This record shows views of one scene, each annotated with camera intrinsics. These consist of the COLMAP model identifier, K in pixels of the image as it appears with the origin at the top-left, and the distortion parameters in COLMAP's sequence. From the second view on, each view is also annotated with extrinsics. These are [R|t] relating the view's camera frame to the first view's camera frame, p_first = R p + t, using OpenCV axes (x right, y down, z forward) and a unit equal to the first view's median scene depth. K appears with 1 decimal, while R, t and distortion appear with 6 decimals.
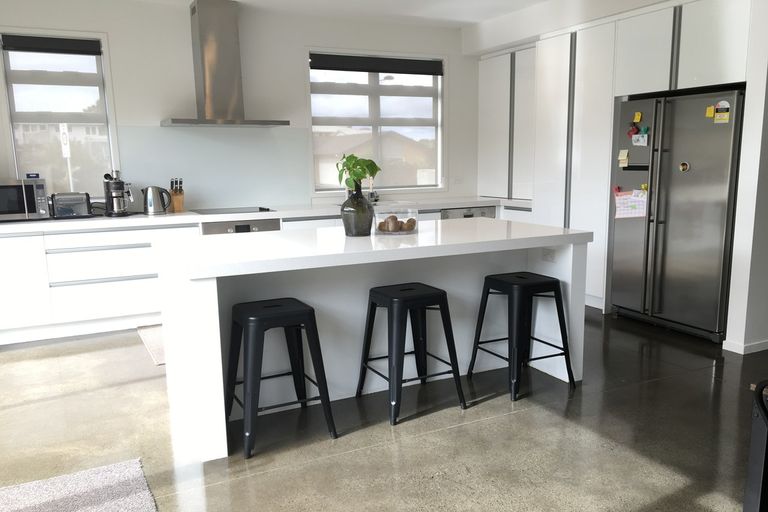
lens RADIAL K [[628.2, 0, 384.0], [0, 628.2, 256.0], [0, 0, 1]] dist [0.052189, -0.001113]
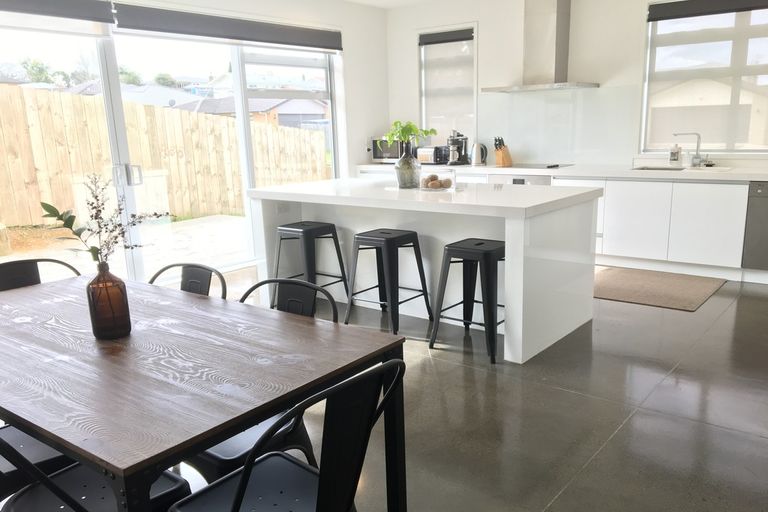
lens RADIAL K [[656.7, 0, 384.0], [0, 656.7, 256.0], [0, 0, 1]] dist [0.061888, -0.006493]
pose [[0.445207, 0.183294, -0.876467, 0.758858], [-0.127393, 0.981834, 0.140619, -0.051760], [0.886319, 0.049052, 0.460469, 0.247207]]
